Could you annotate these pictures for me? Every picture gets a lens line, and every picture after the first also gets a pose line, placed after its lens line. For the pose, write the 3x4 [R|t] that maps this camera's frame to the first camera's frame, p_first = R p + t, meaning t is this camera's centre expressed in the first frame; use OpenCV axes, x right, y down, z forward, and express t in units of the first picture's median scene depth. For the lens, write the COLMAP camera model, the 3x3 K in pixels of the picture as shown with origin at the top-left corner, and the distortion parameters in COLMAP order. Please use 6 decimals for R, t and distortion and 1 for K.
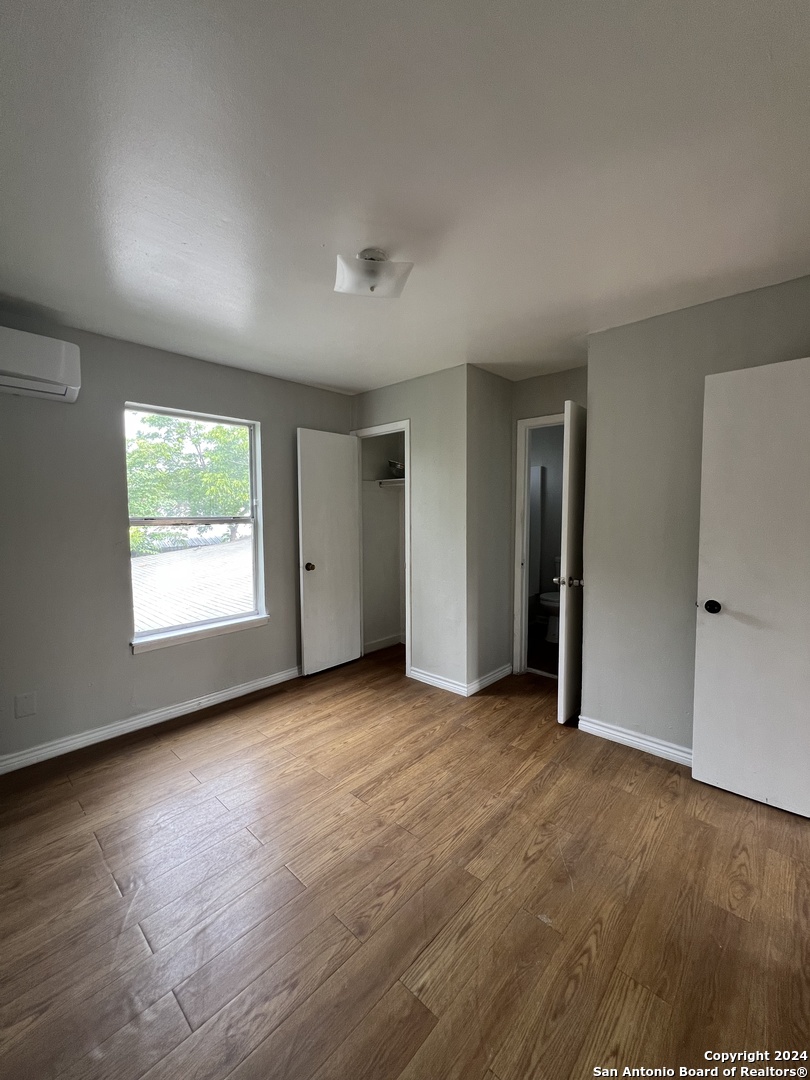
lens RADIAL K [[431.3, 0, 406.1], [0, 431.3, 534.3], [0, 0, 1]] dist [-0.000983, 0.000177]
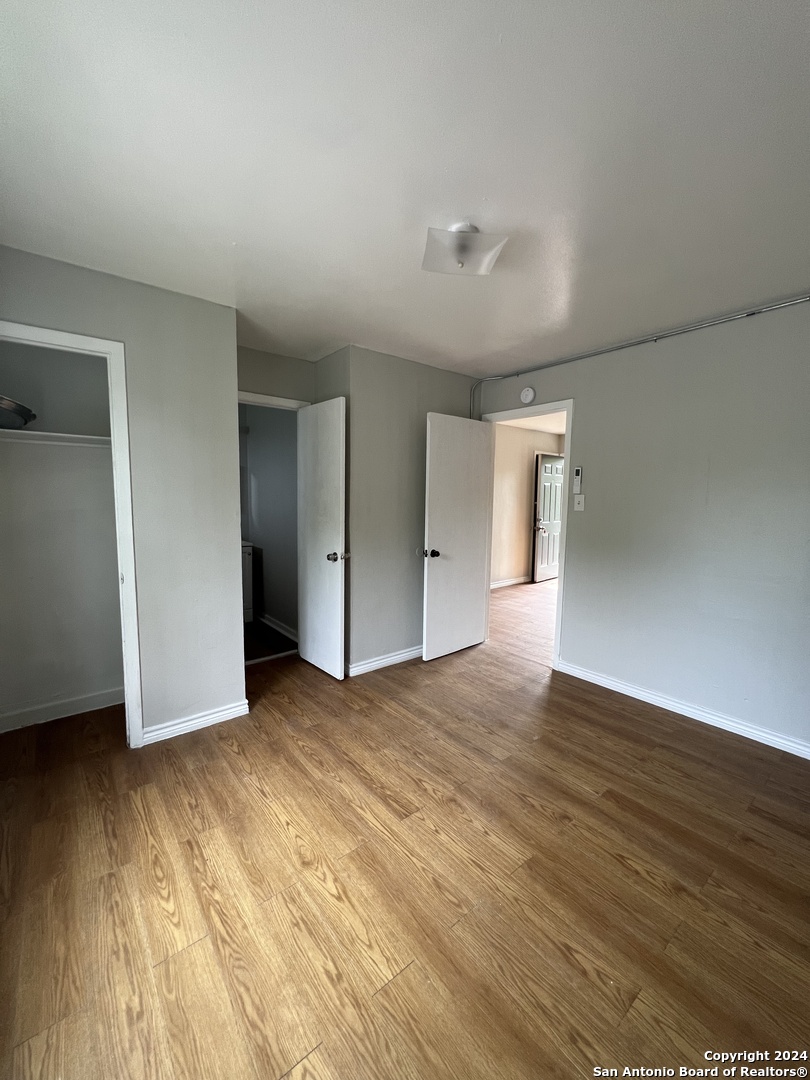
lens RADIAL K [[431.3, 0, 406.1], [0, 431.3, 534.3], [0, 0, 1]] dist [-0.000983, 0.000177]
pose [[0.146893, -0.085826, 0.985422, -0.942499], [0.038608, 0.995967, 0.080989, -0.045481], [-0.988399, 0.026149, 0.149614, 0.851258]]
